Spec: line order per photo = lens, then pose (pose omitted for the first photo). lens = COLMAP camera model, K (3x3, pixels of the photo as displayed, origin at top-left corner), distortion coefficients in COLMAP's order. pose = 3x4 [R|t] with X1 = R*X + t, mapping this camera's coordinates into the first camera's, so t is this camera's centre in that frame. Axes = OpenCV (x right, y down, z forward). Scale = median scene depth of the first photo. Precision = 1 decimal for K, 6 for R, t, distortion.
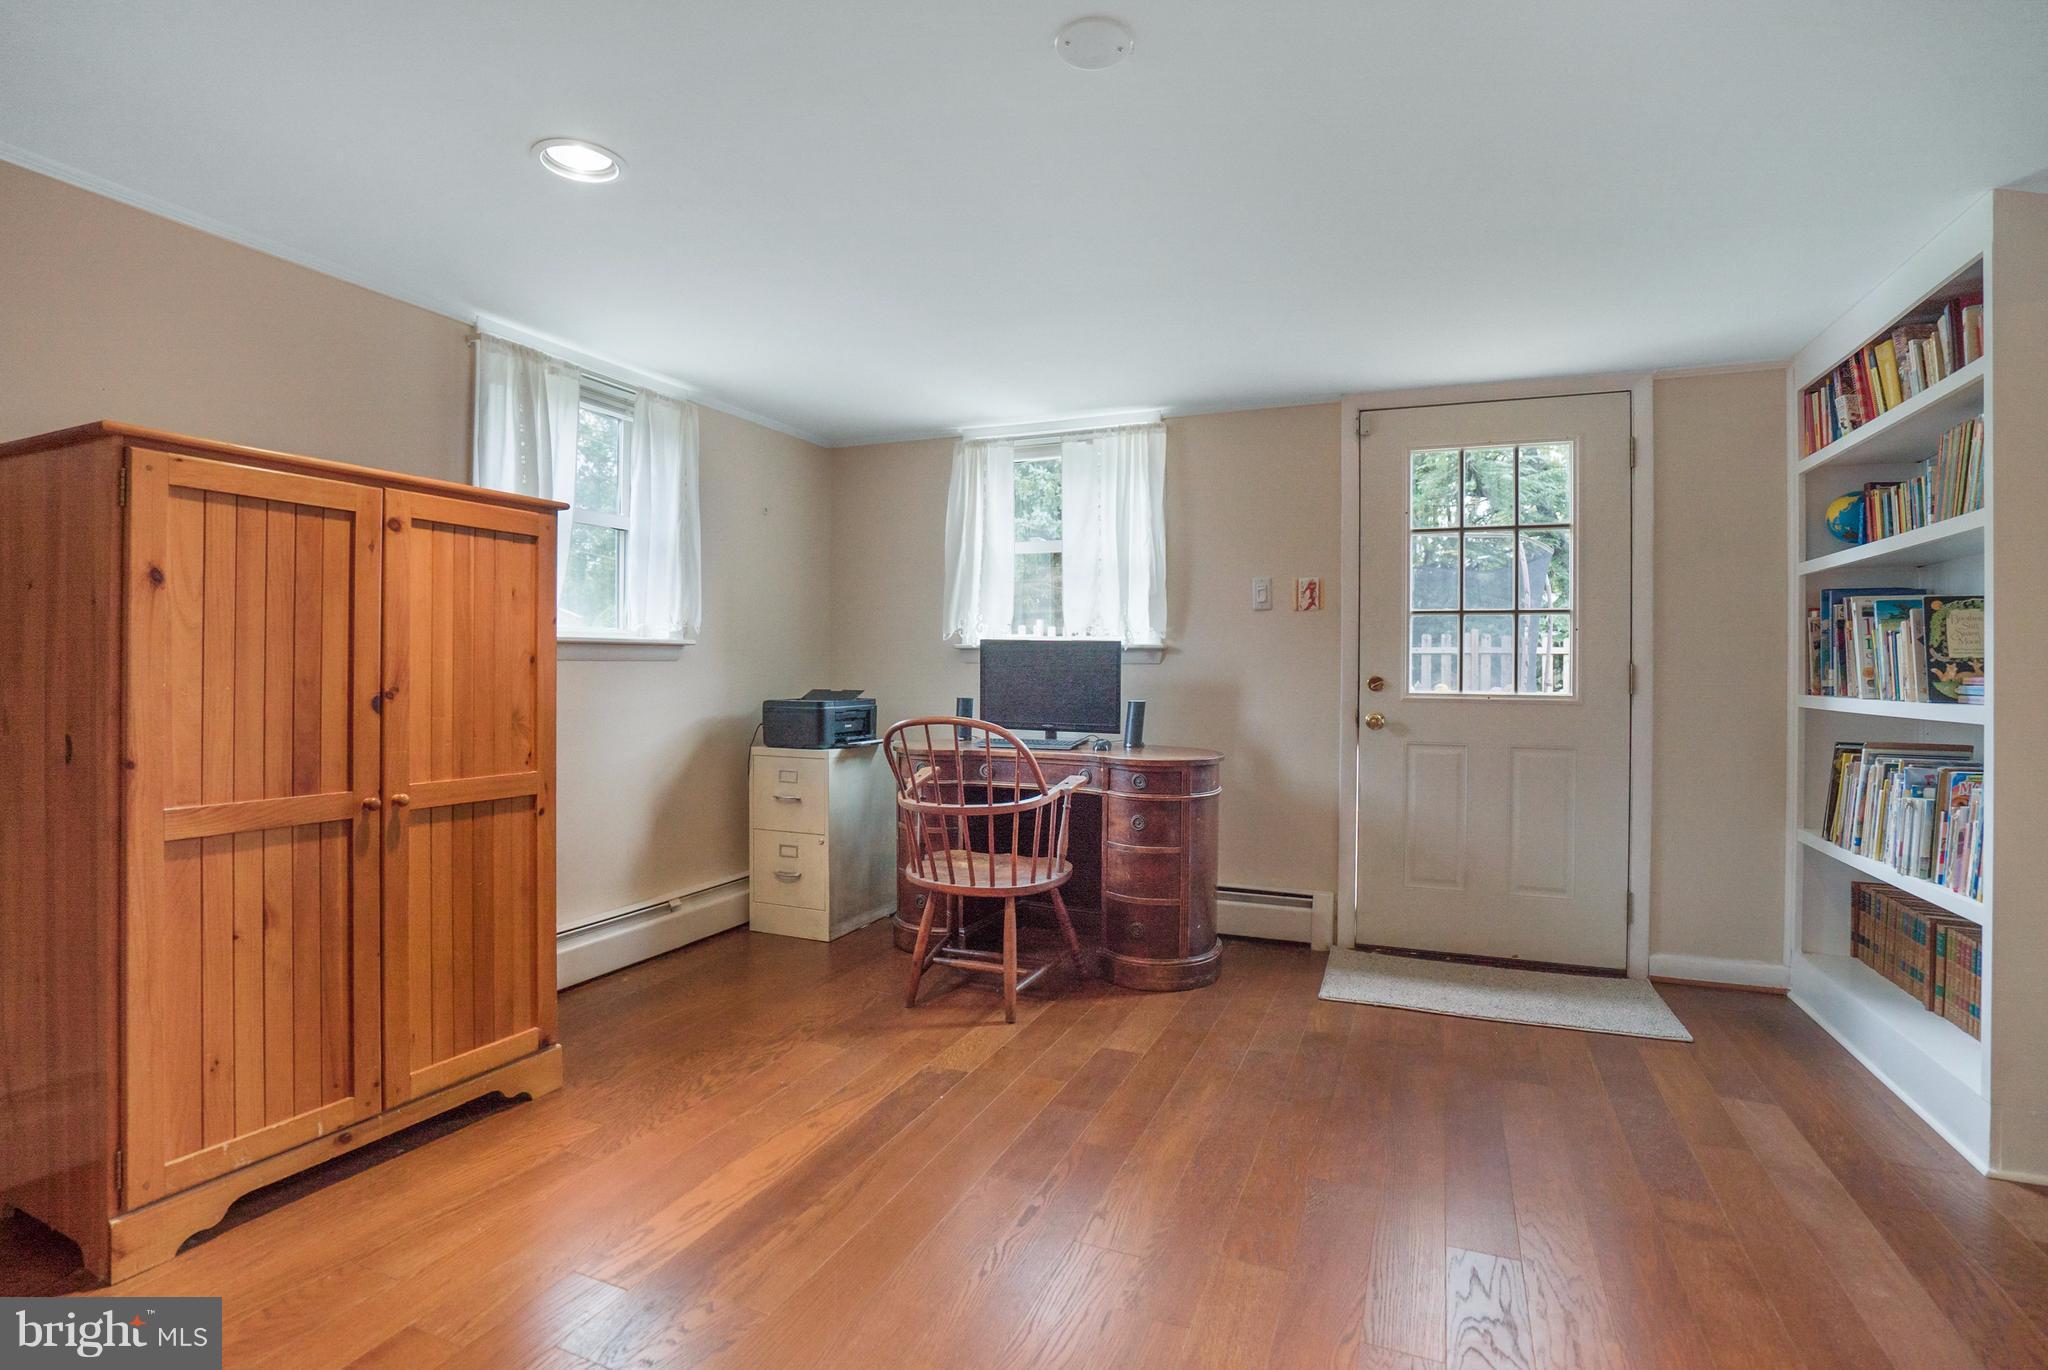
lens RADIAL K [[890.1, 0, 1019.4], [0, 890.1, 665.5], [0, 0, 1]] dist [-0.030708, 0.000055]
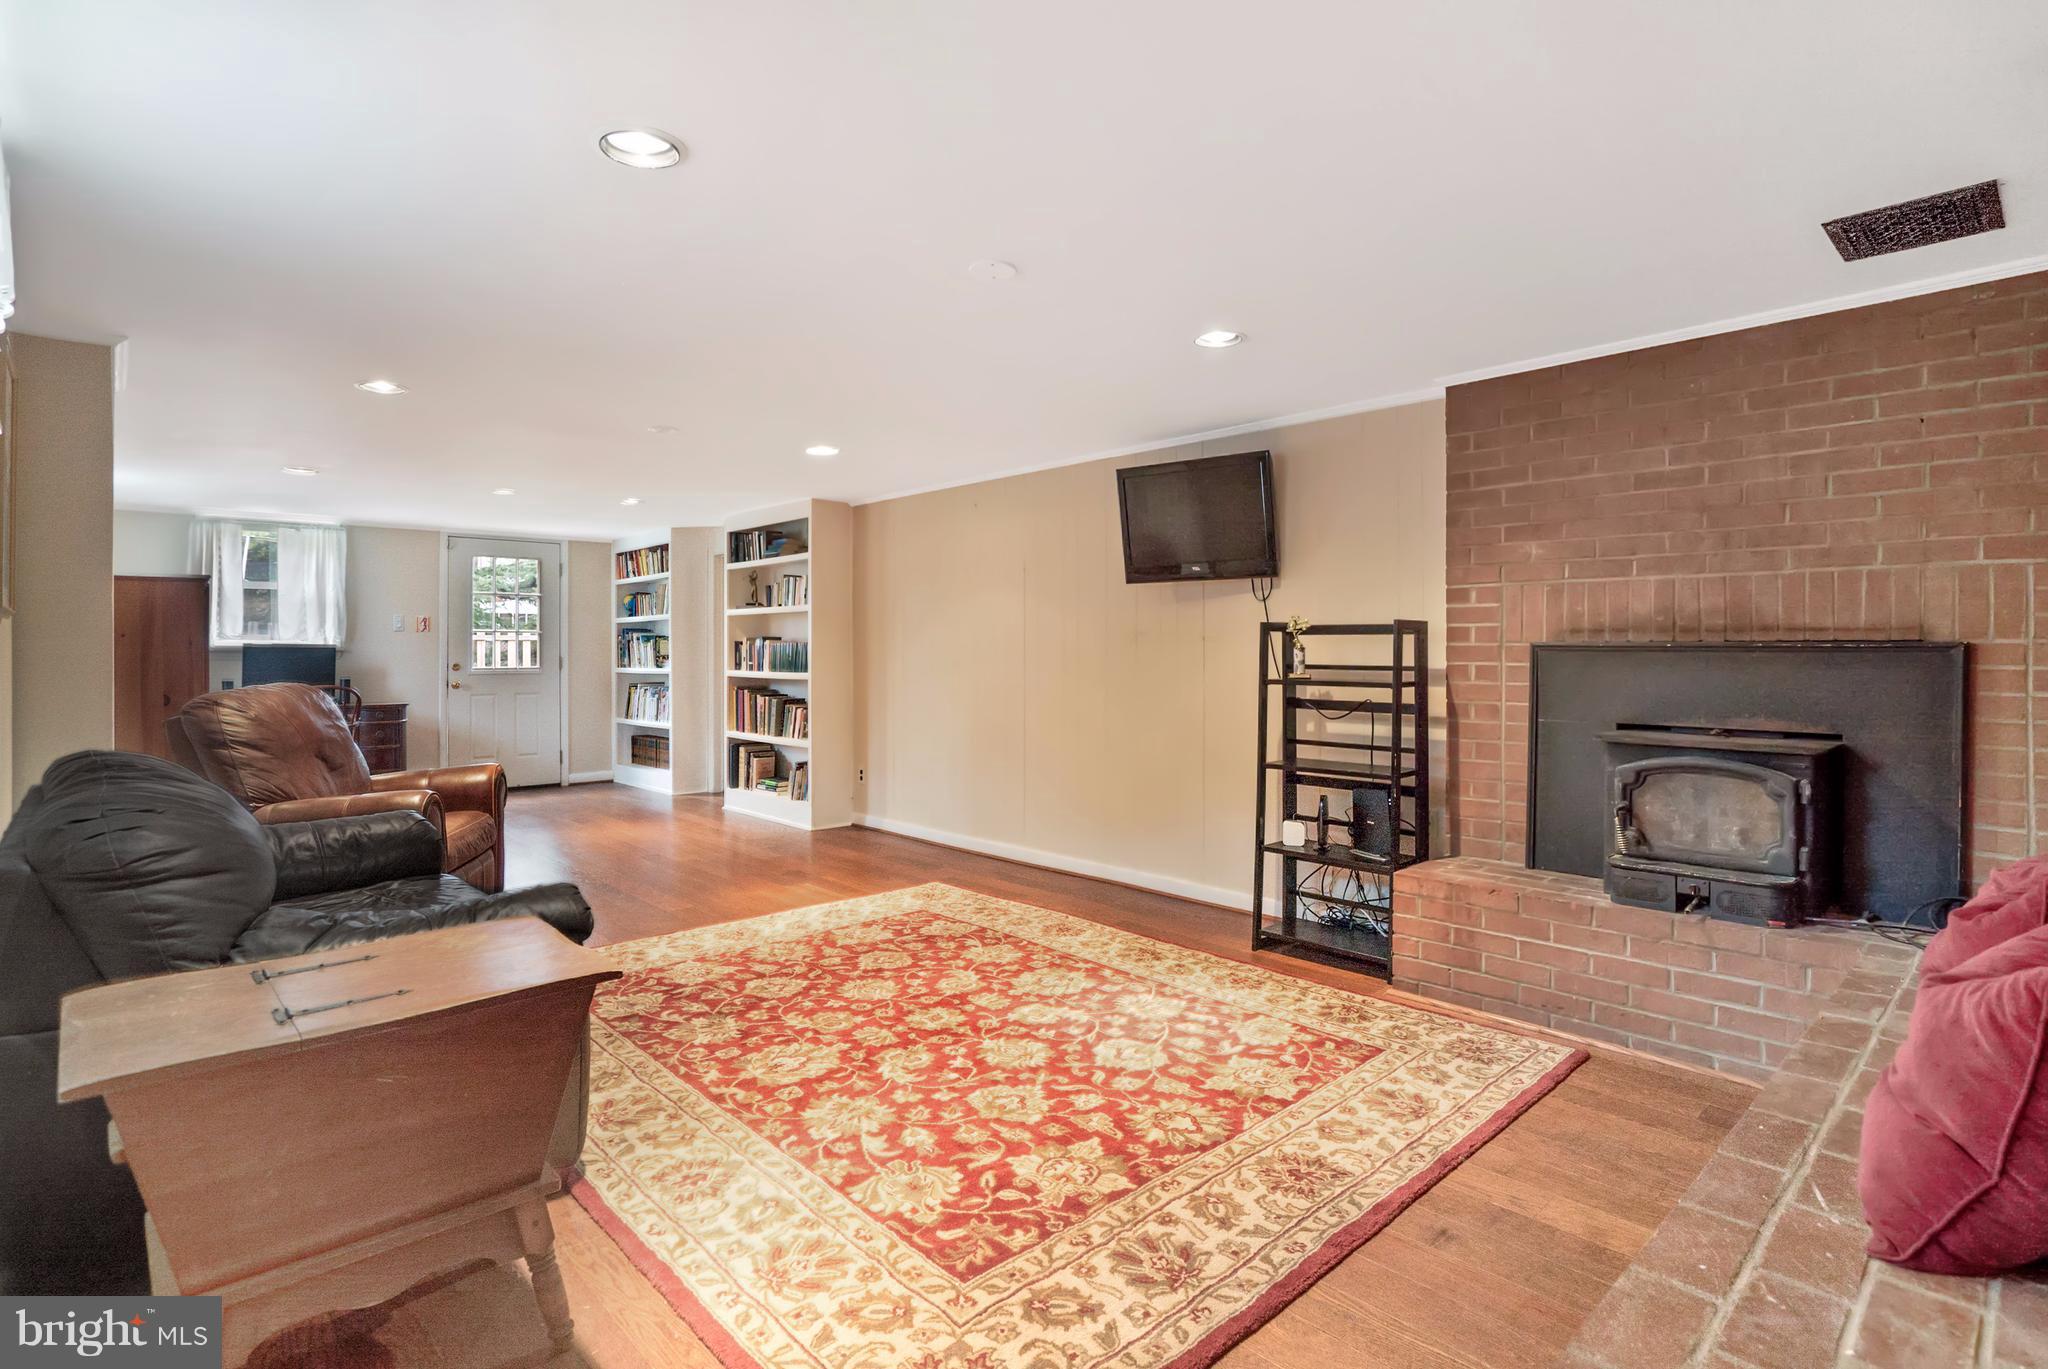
lens RADIAL K [[1042.2, 0, 1024.0], [0, 1042.2, 684.5], [0, 0, 1]] dist [-0.042495, 0.000236]
pose [[0.375661, -0.033349, 0.926157, -1.509009], [0.001338, 0.999371, 0.035443, -0.023510], [-0.926756, -0.012076, 0.375469, -1.298444]]
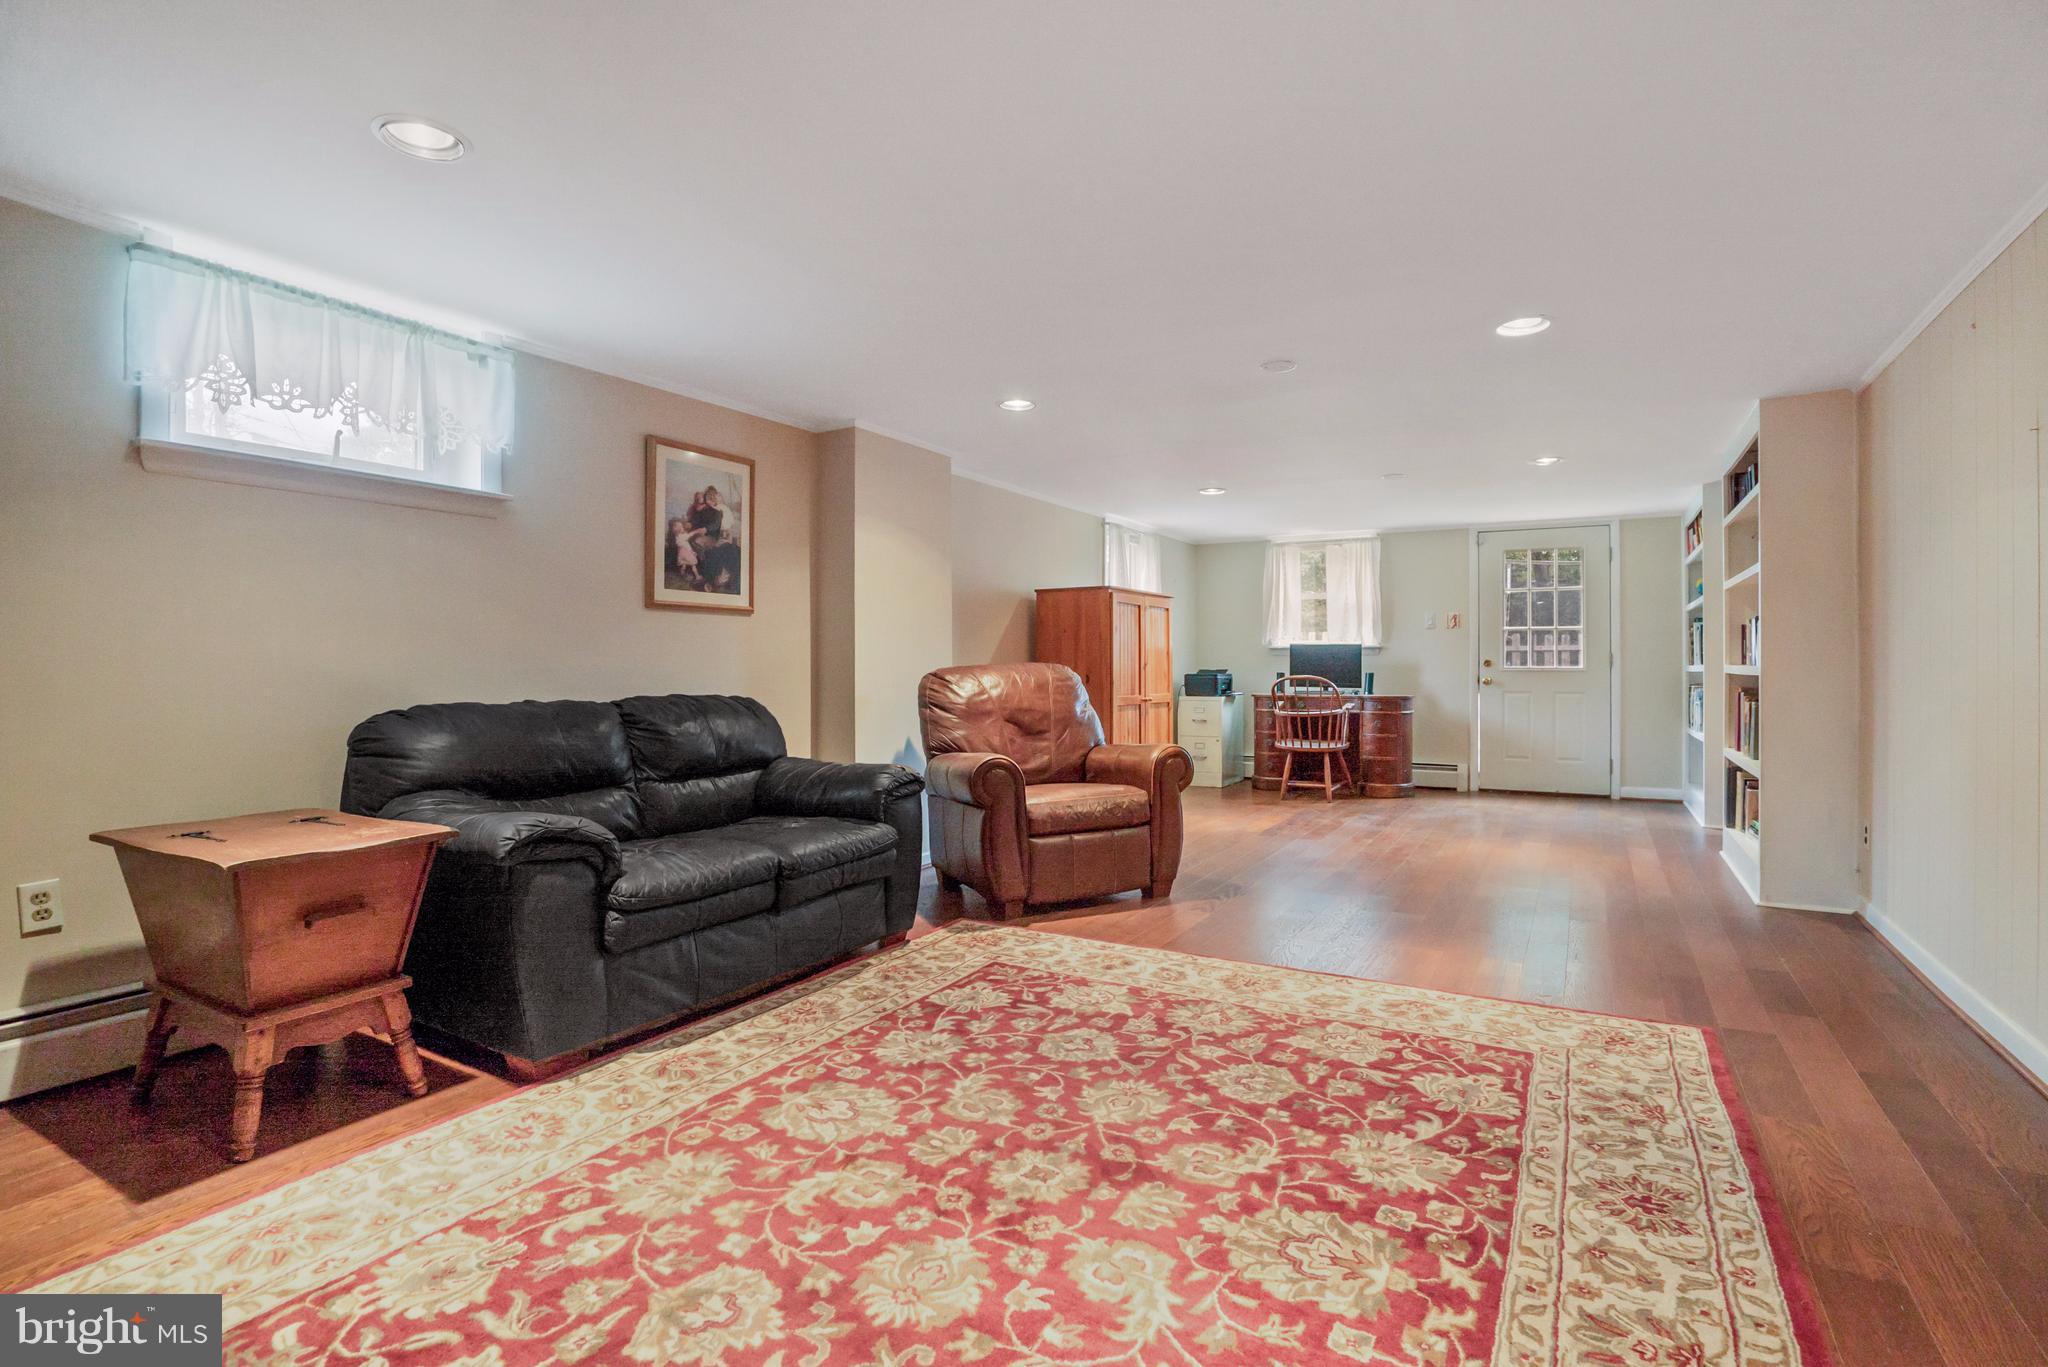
lens RADIAL K [[931.3, 0, 1027.2], [0, 931.3, 669.0], [0, 0, 1]] dist [-0.048864, 0.017267]
pose [[0.994181, -0.010285, -0.107228, -0.491409], [0.010208, 0.999947, -0.001265, 0.030288], [0.107235, 0.000163, 0.994234, -1.413580]]
